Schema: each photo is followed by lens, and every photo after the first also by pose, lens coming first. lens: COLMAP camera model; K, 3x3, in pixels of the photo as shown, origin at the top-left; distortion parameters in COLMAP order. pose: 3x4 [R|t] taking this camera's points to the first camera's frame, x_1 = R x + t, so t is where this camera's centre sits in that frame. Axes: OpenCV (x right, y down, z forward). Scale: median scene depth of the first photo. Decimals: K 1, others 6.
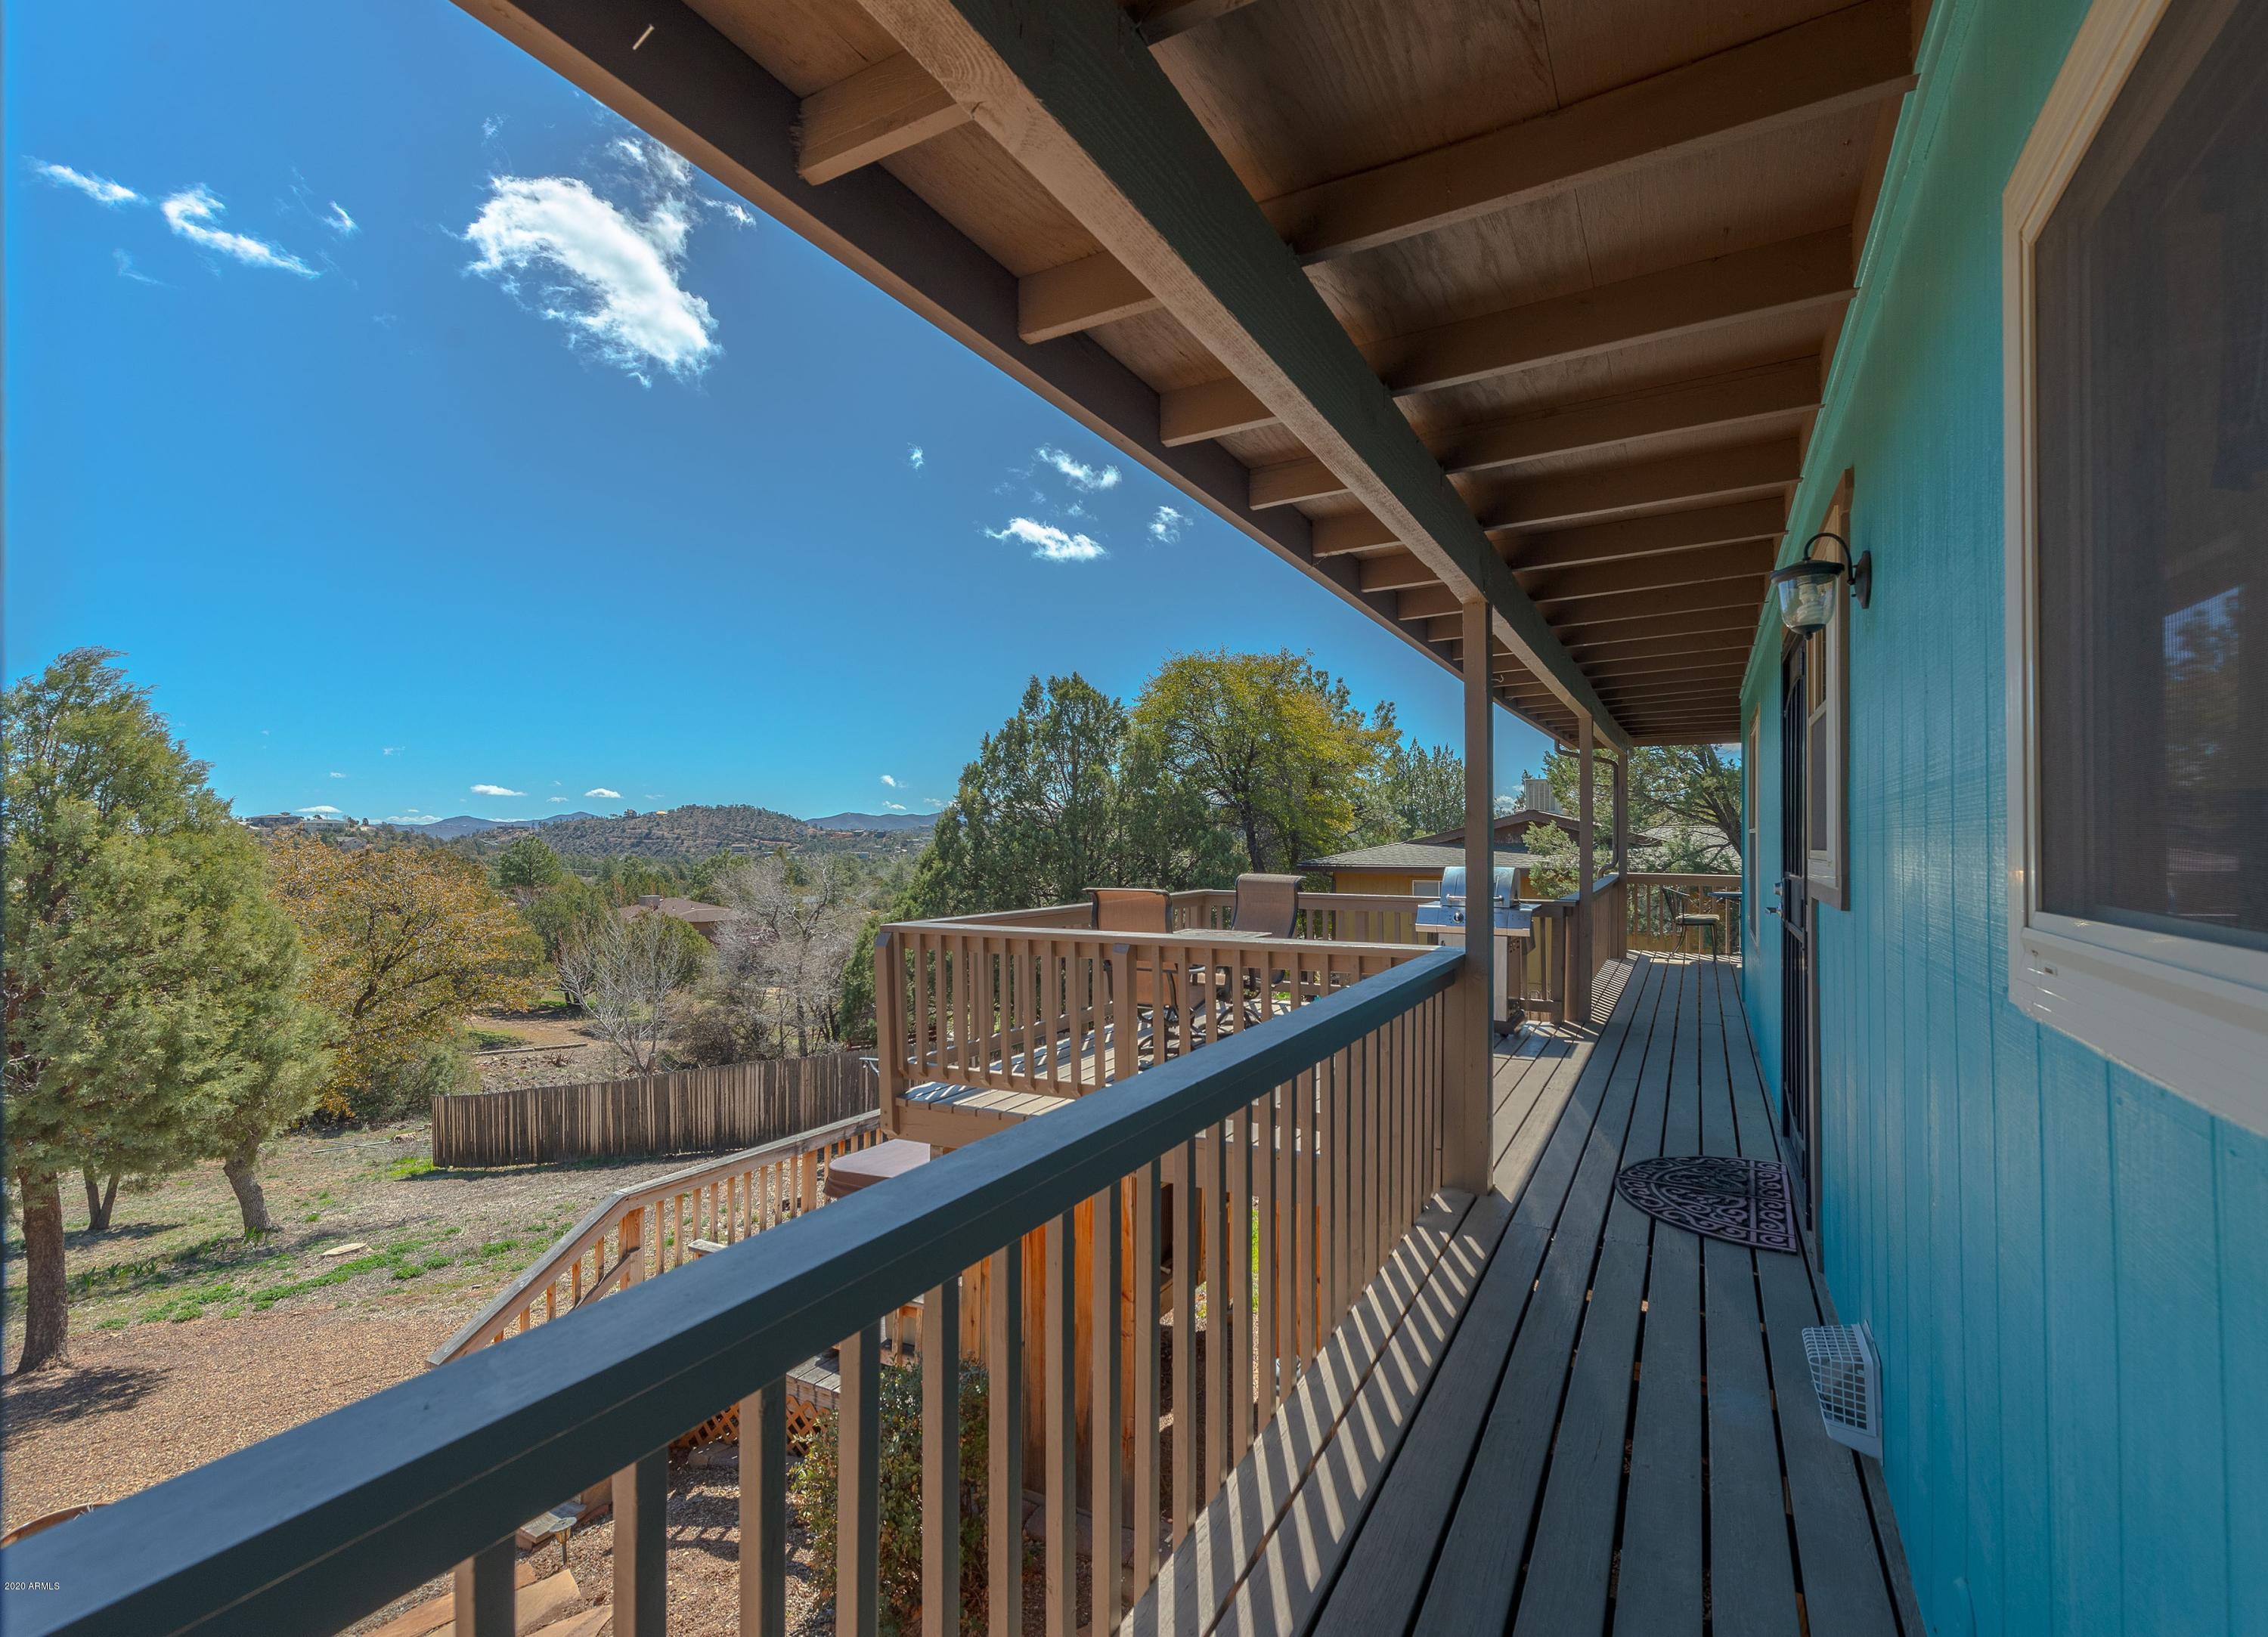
lens RADIAL K [[1052.2, 0, 1137.4], [0, 1052.2, 829.5], [0, 0, 1]] dist [-0.003953, -0.000321]
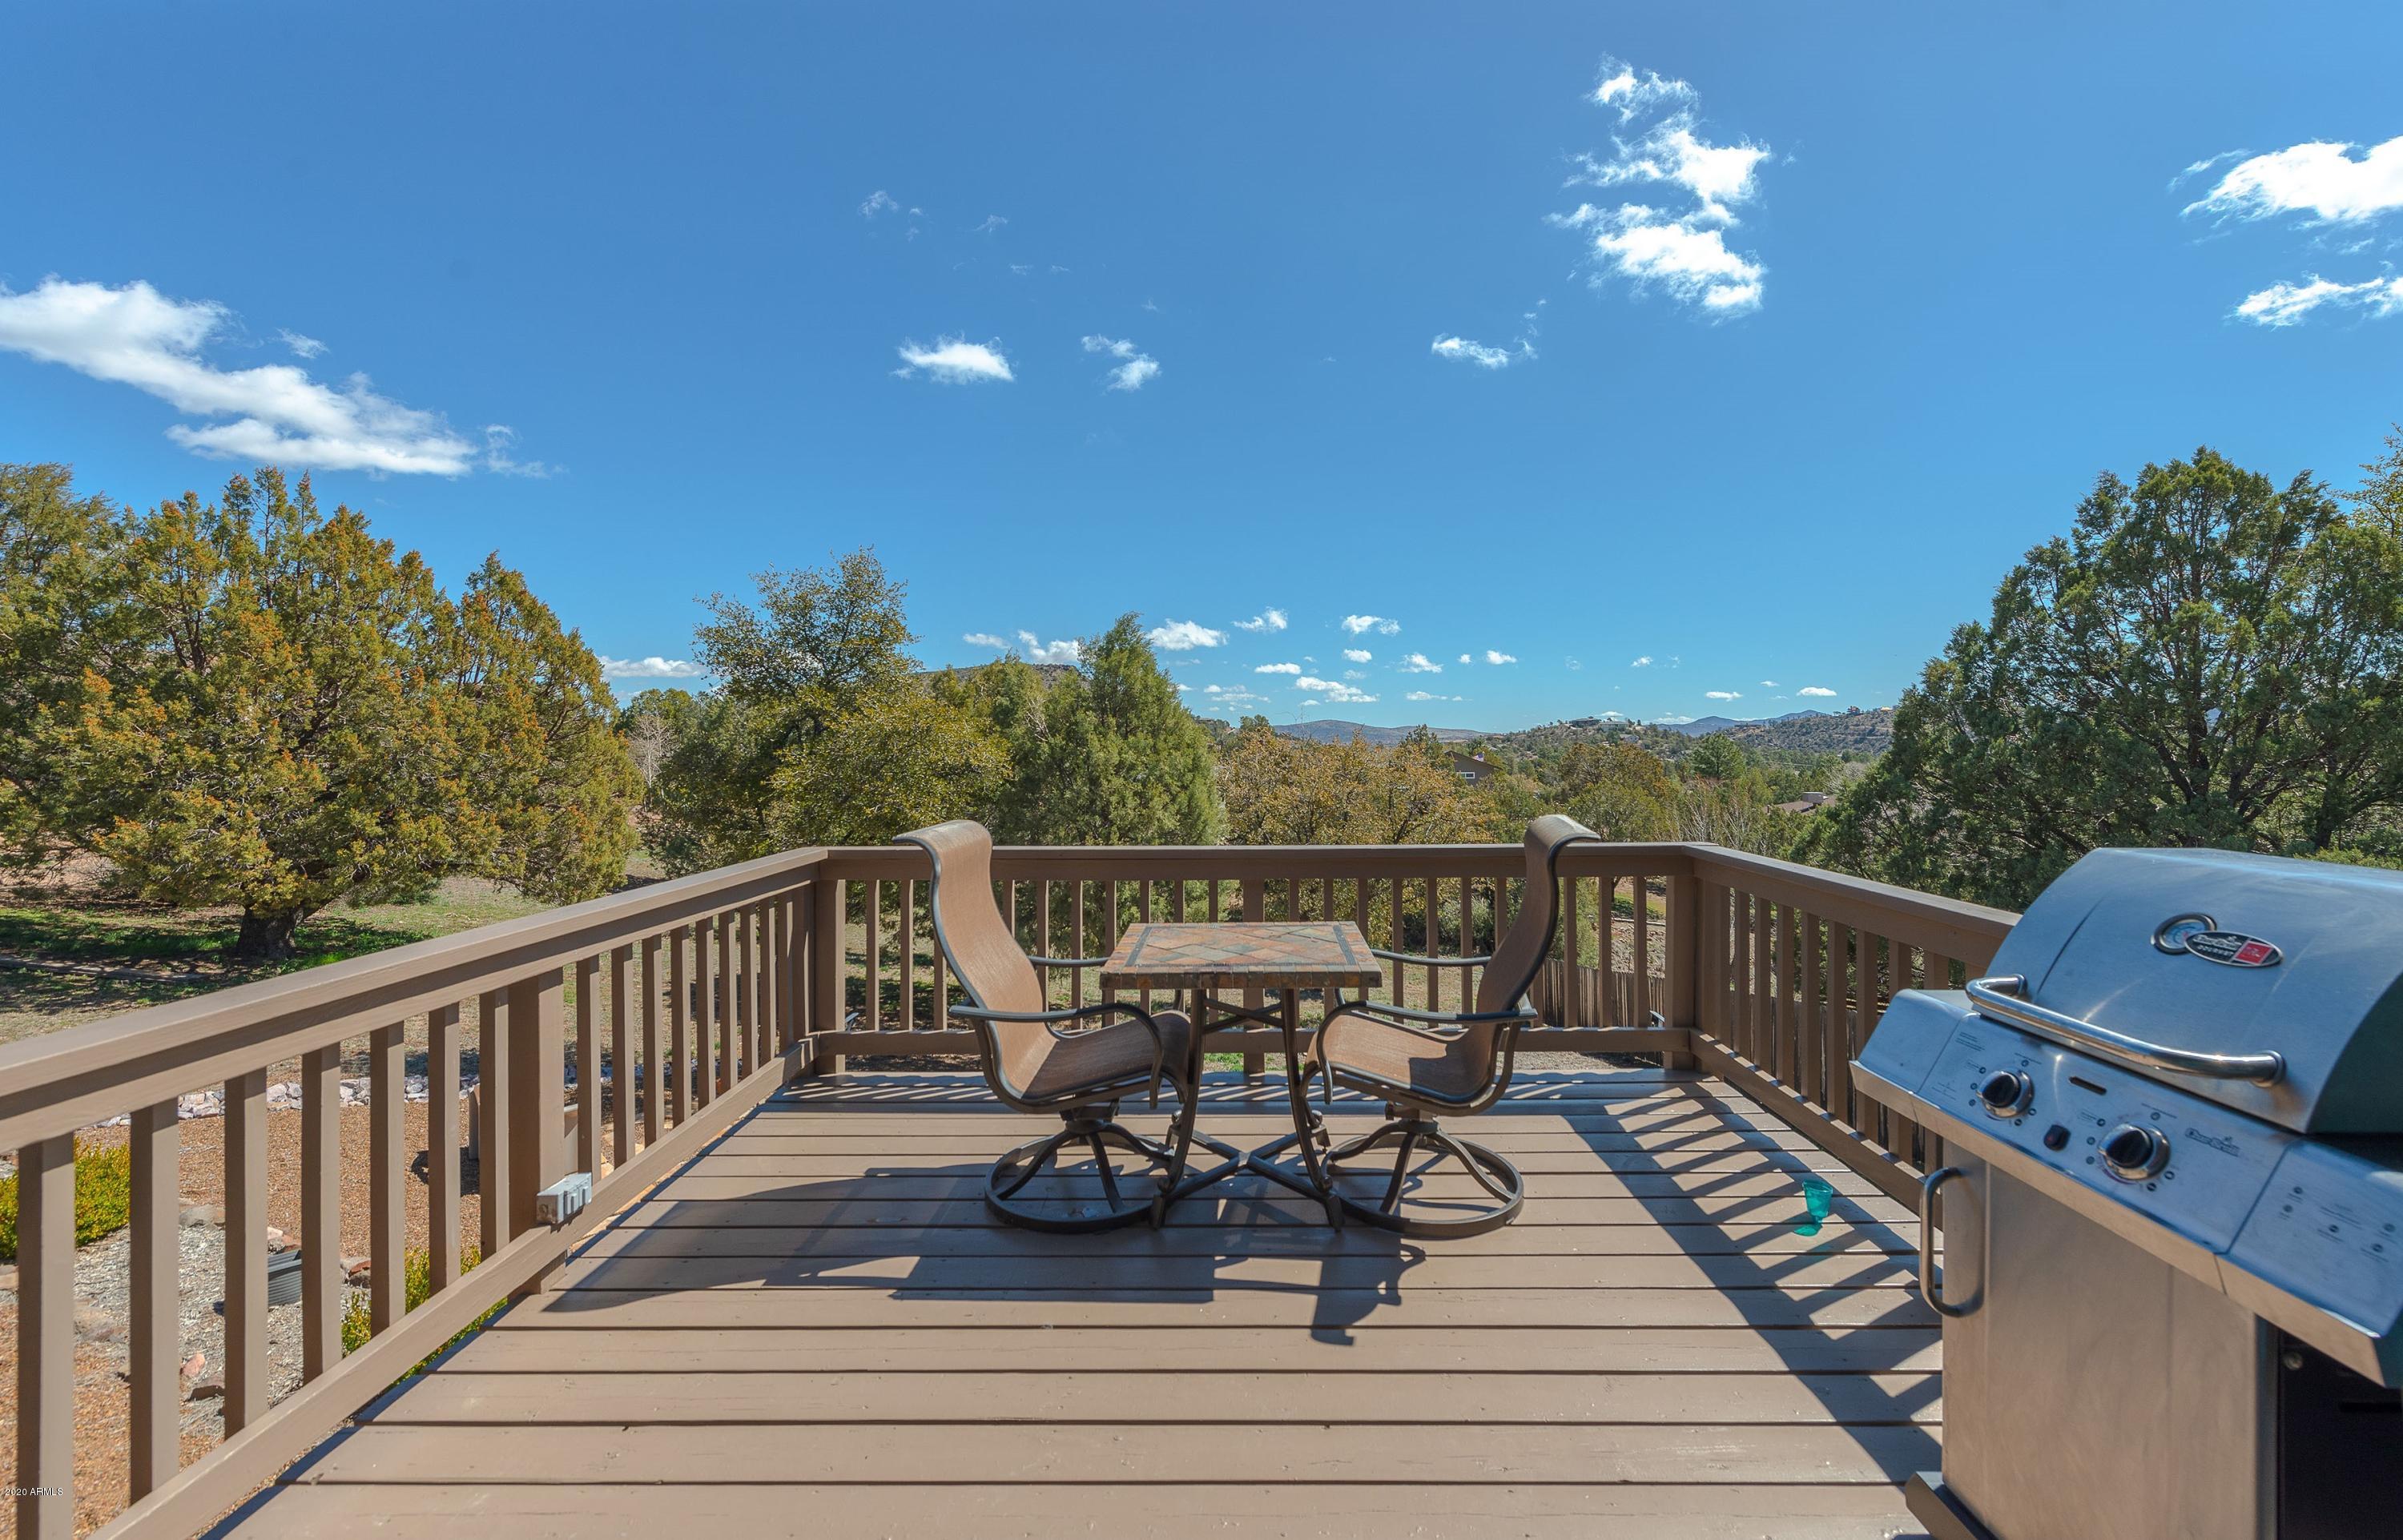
lens RADIAL K [[920.9, 0, 1207.0], [0, 920.9, 747.2], [0, 0, 1]] dist [0.008908, 0.000058]
pose [[0.477275, 0.006952, -0.878726, 0.135775], [0.011733, 0.999829, 0.014283, 0.001972], [0.878676, -0.017127, 0.477112, 0.278272]]
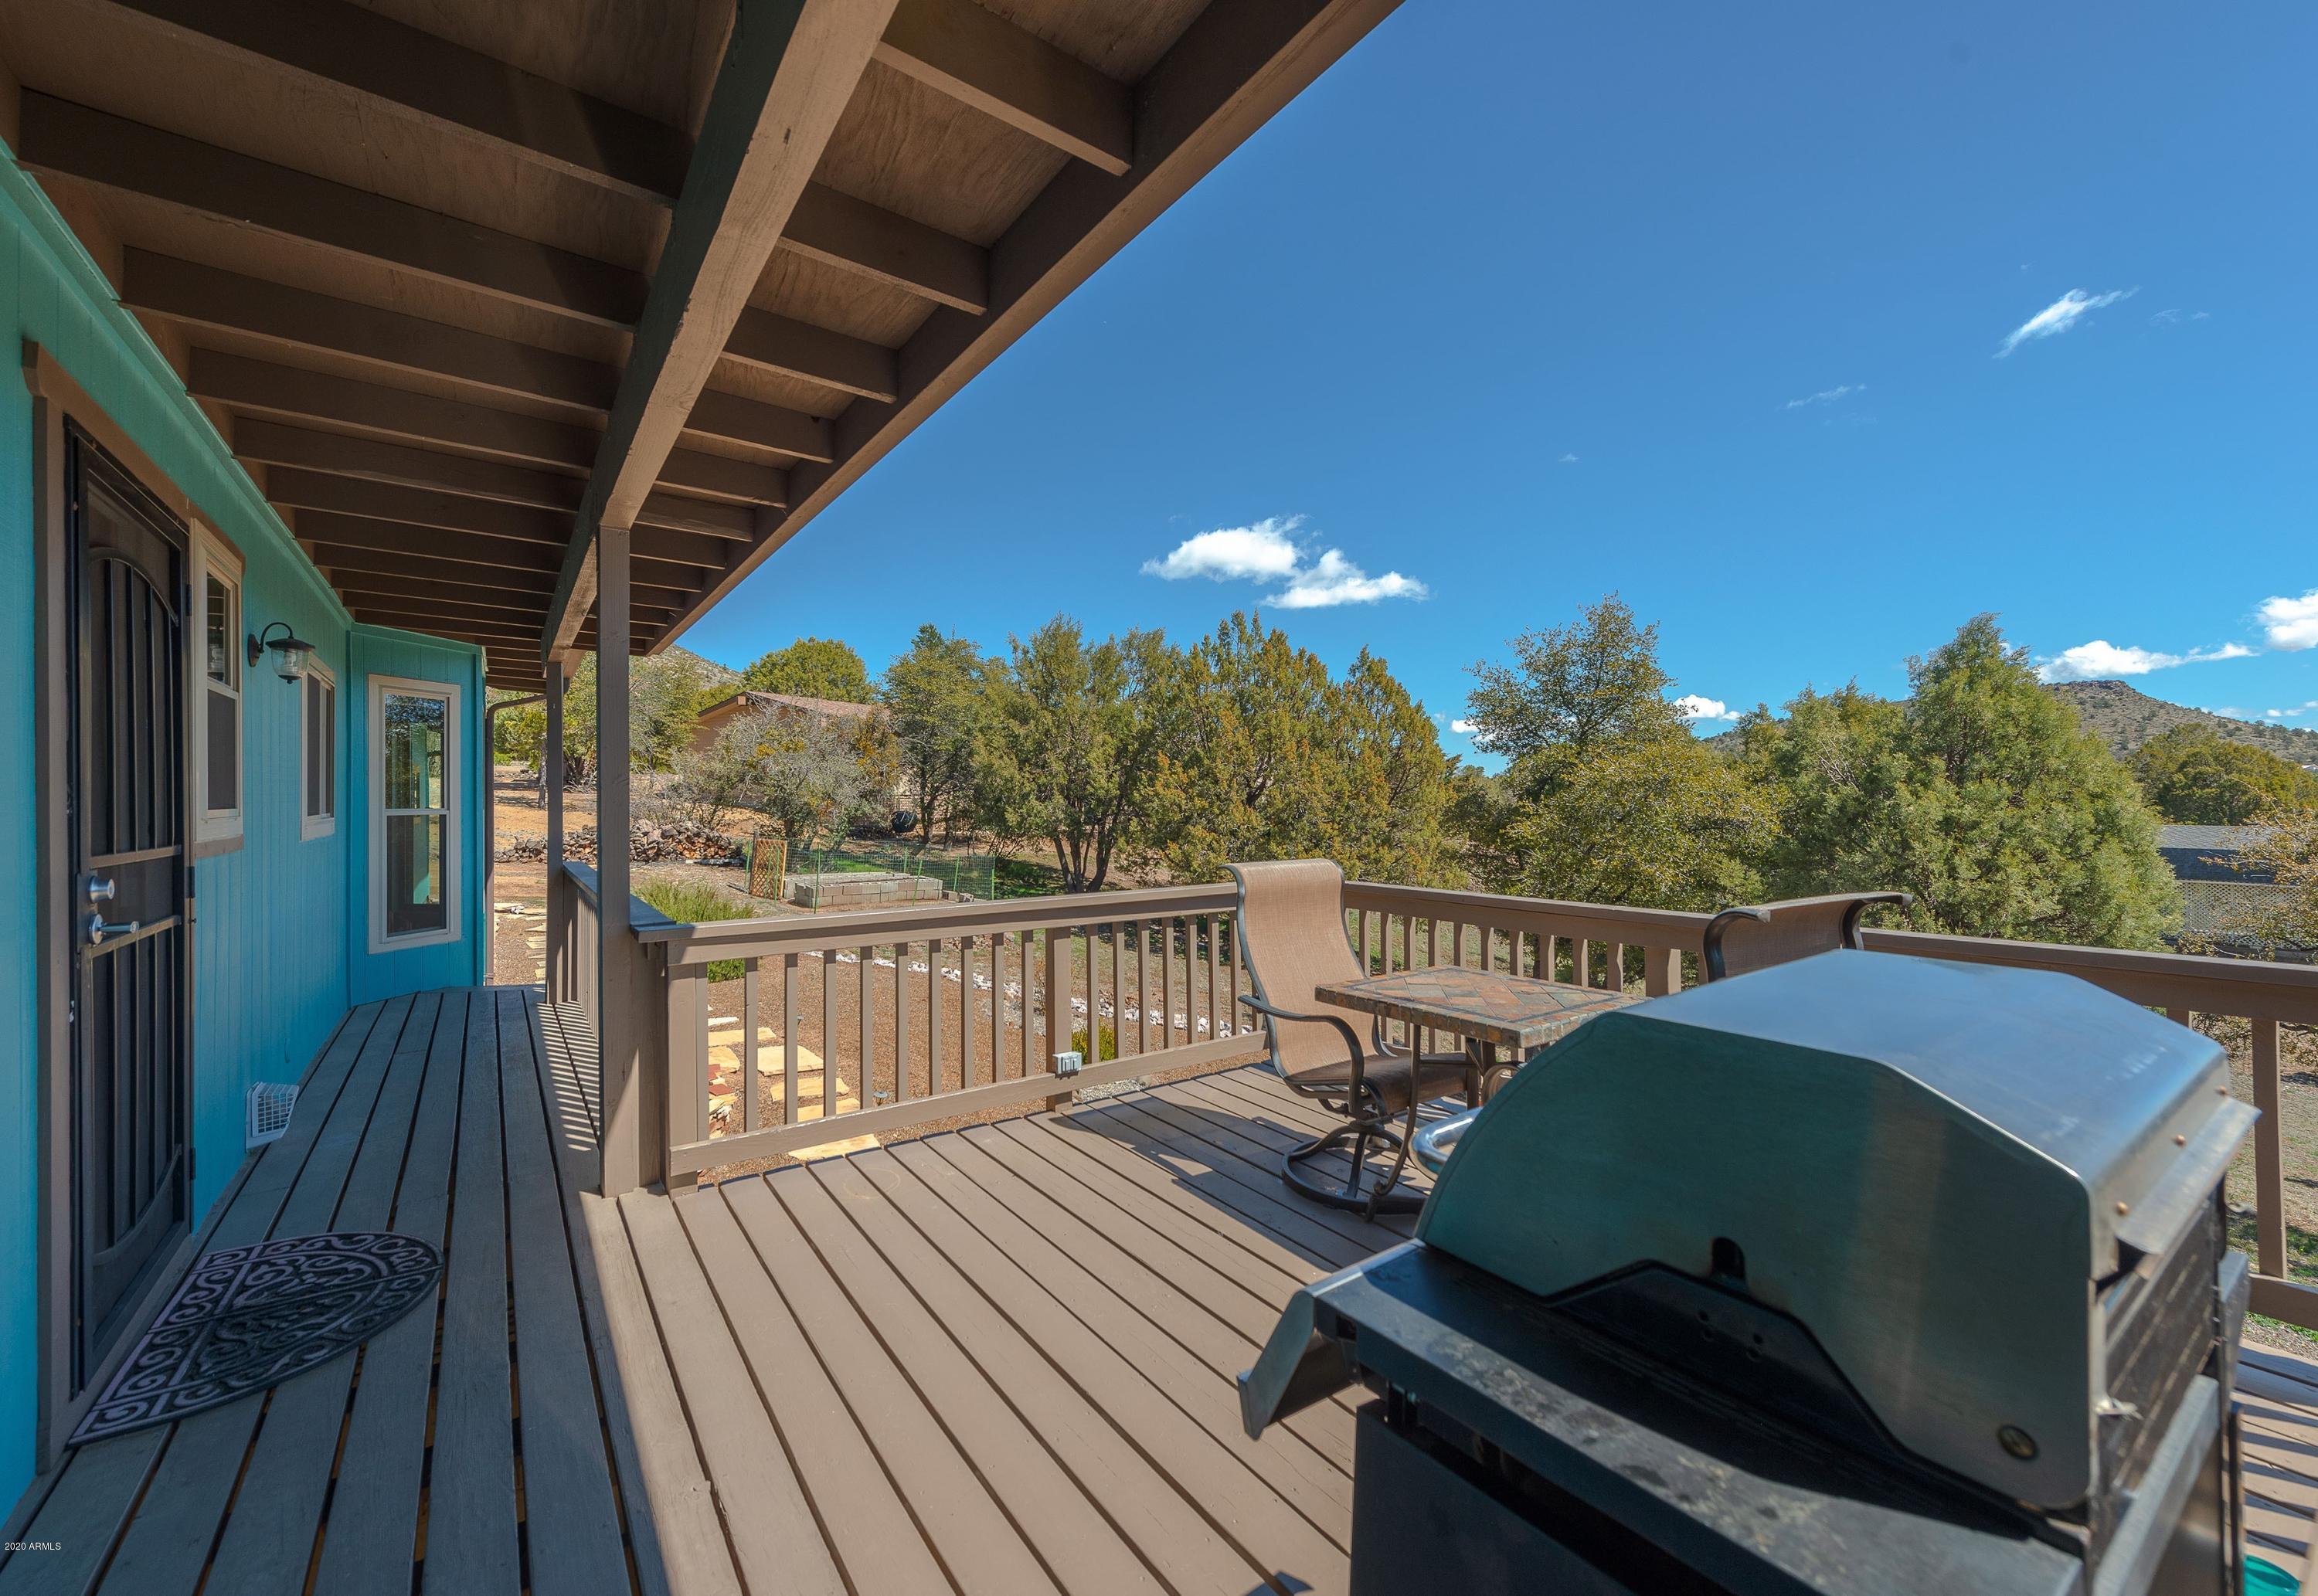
lens RADIAL K [[942.1, 0, 1172.4], [0, 942.1, 800.9], [0, 0, 1]] dist [0.014172, -0.000178]
pose [[-0.430693, 0.007659, -0.902466, 0.143207], [0.017075, 0.999854, 0.000337, 0.002520], [0.902337, -0.015264, -0.430761, 0.300417]]
